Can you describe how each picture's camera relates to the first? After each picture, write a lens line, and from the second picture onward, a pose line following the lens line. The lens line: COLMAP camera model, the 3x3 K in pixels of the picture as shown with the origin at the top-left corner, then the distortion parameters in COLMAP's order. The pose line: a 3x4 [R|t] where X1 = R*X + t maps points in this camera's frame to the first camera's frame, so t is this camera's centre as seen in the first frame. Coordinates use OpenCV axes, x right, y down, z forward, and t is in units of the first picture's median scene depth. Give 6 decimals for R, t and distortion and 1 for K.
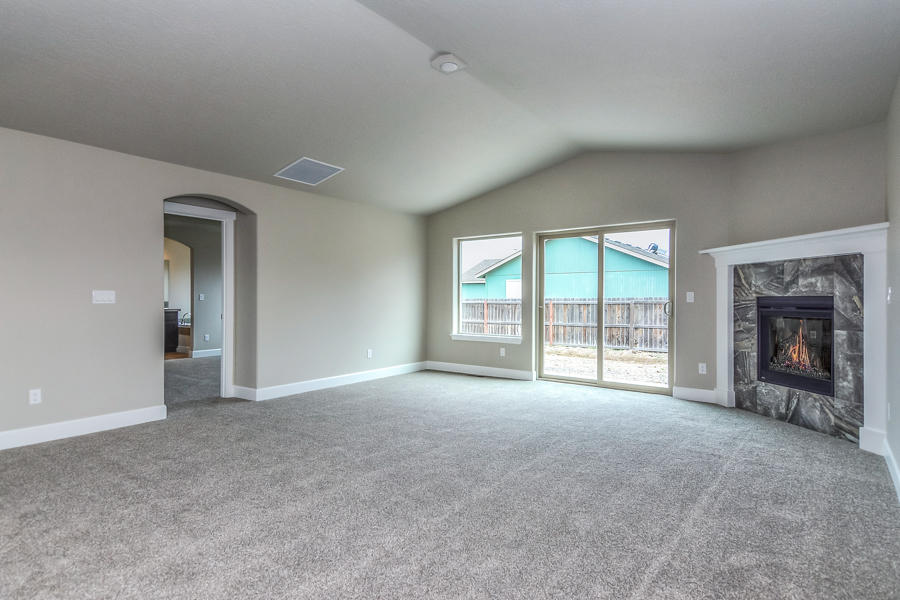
lens RADIAL K [[456.6, 0, 445.7], [0, 456.6, 301.0], [0, 0, 1]] dist [0.005605, -0.002375]
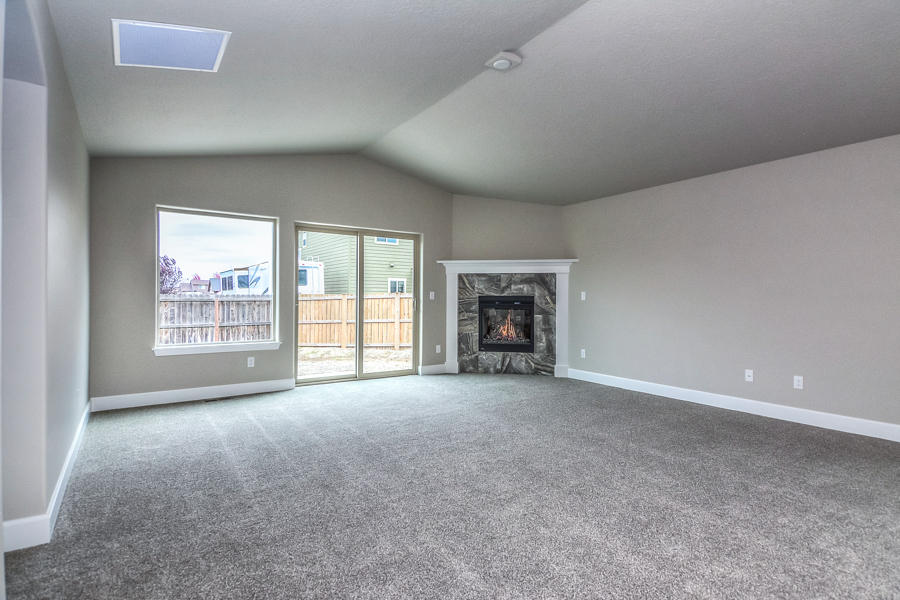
lens RADIAL K [[456.6, 0, 447.3], [0, 456.6, 298.7], [0, 0, 1]] dist [0.005605, -0.002375]
pose [[0.331014, -0.001635, 0.943625, -0.807712], [-0.001153, 0.999997, 0.002137, -0.002824], [-0.943625, -0.001795, 0.331011, 0.627916]]
